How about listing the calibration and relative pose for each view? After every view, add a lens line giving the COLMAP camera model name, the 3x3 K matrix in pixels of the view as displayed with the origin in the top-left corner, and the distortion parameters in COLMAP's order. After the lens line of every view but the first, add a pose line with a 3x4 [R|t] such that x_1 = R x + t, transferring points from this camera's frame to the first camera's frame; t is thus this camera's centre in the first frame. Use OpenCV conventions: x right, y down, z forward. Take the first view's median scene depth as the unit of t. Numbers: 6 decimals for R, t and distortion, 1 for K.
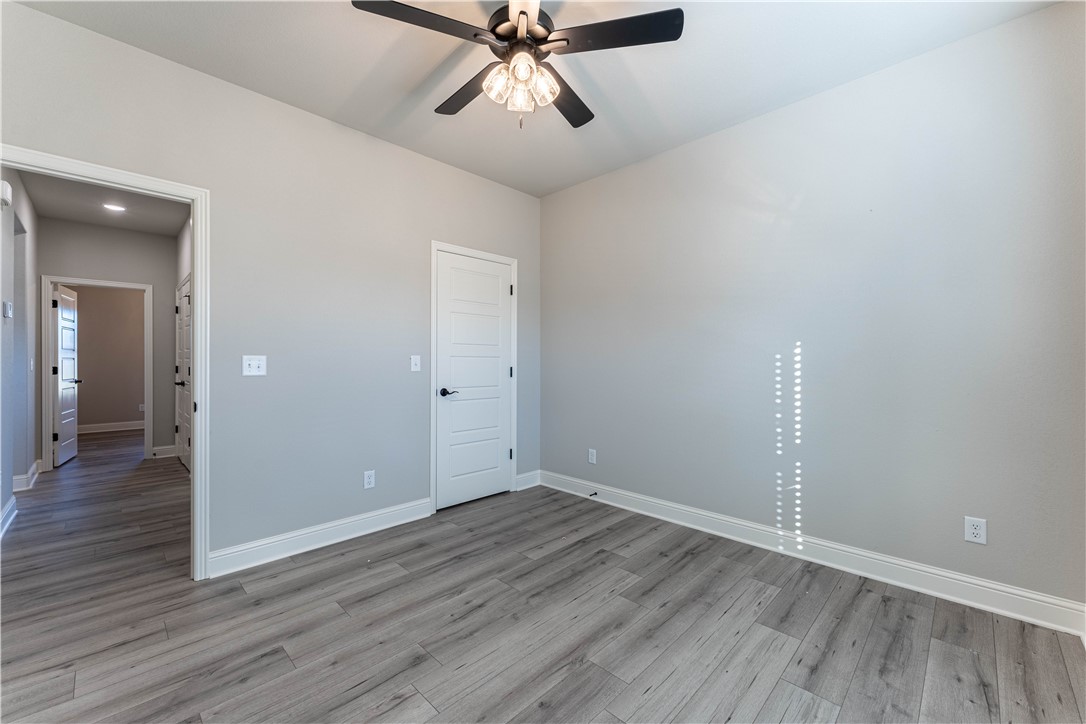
lens RADIAL K [[434.4, 0, 538.4], [0, 434.4, 359.7], [0, 0, 1]] dist [0.000948, 0.000019]
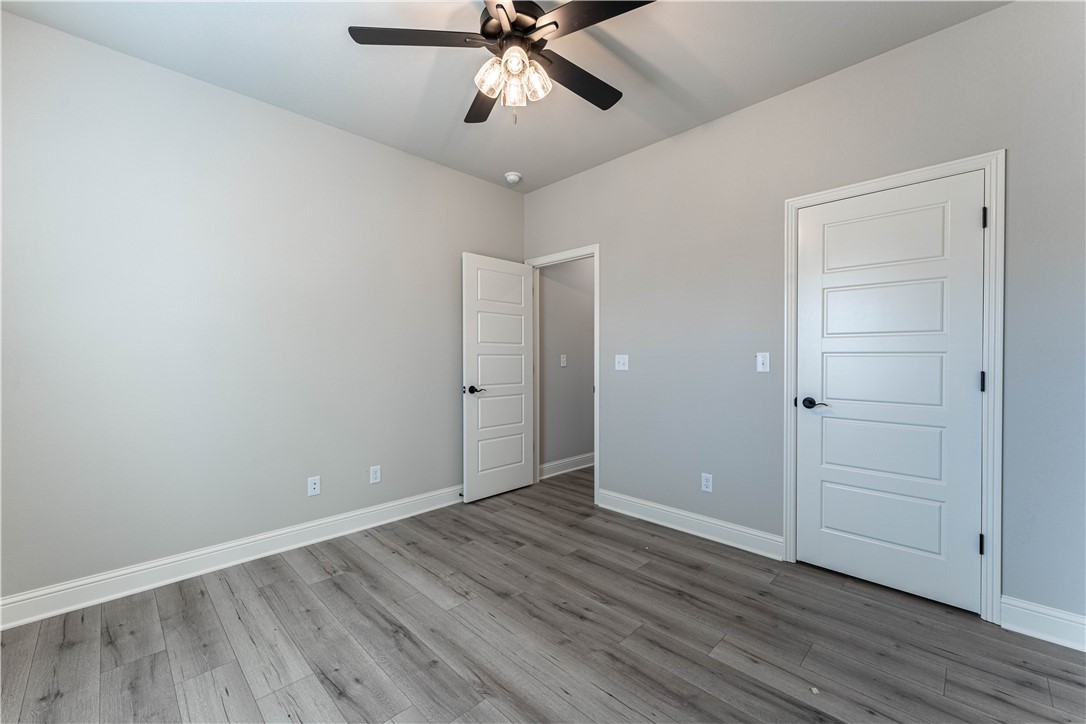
lens RADIAL K [[434.4, 0, 544.6], [0, 434.4, 359.1], [0, 0, 1]] dist [0.000948, 0.000019]
pose [[0.003316, 0.002922, -0.999990, 0.684364], [0.006466, 0.999975, 0.002944, -0.003303], [0.999974, -0.006475, 0.003297, 0.767570]]
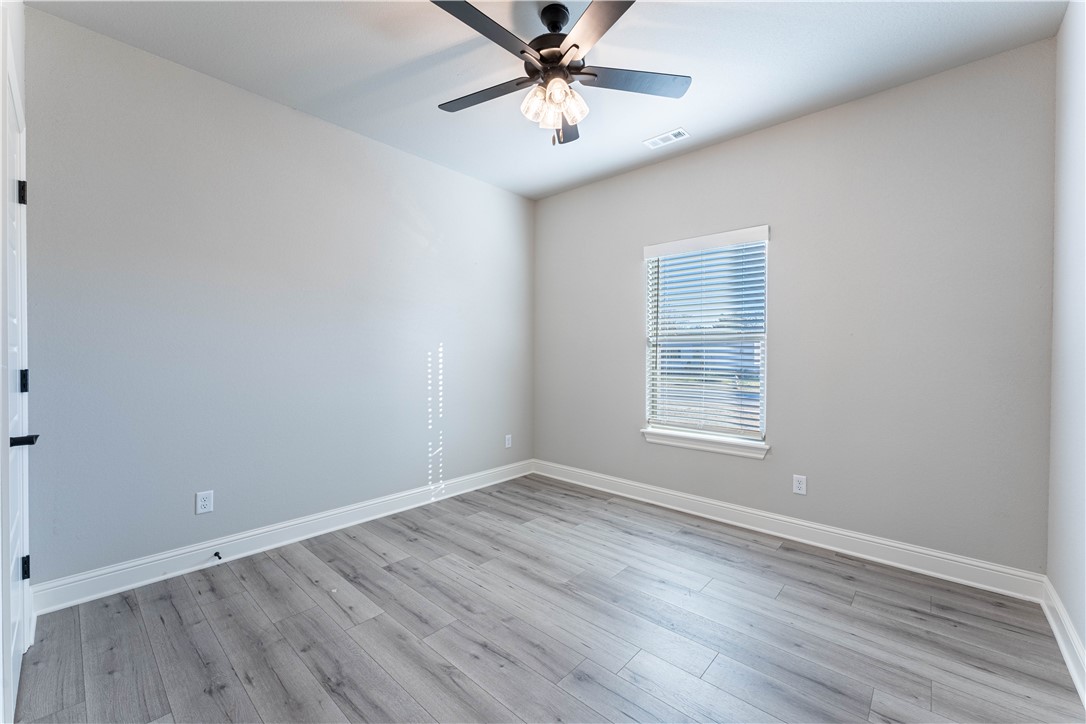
lens RADIAL K [[434.4, 0, 544.1], [0, 434.4, 368.0], [0, 0, 1]] dist [0.000948, 0.000019]
pose [[-0.055160, -0.025610, 0.998149, -0.816648], [-0.007856, 0.999651, 0.025214, -0.000176], [-0.998447, -0.006451, -0.055342, 0.781178]]
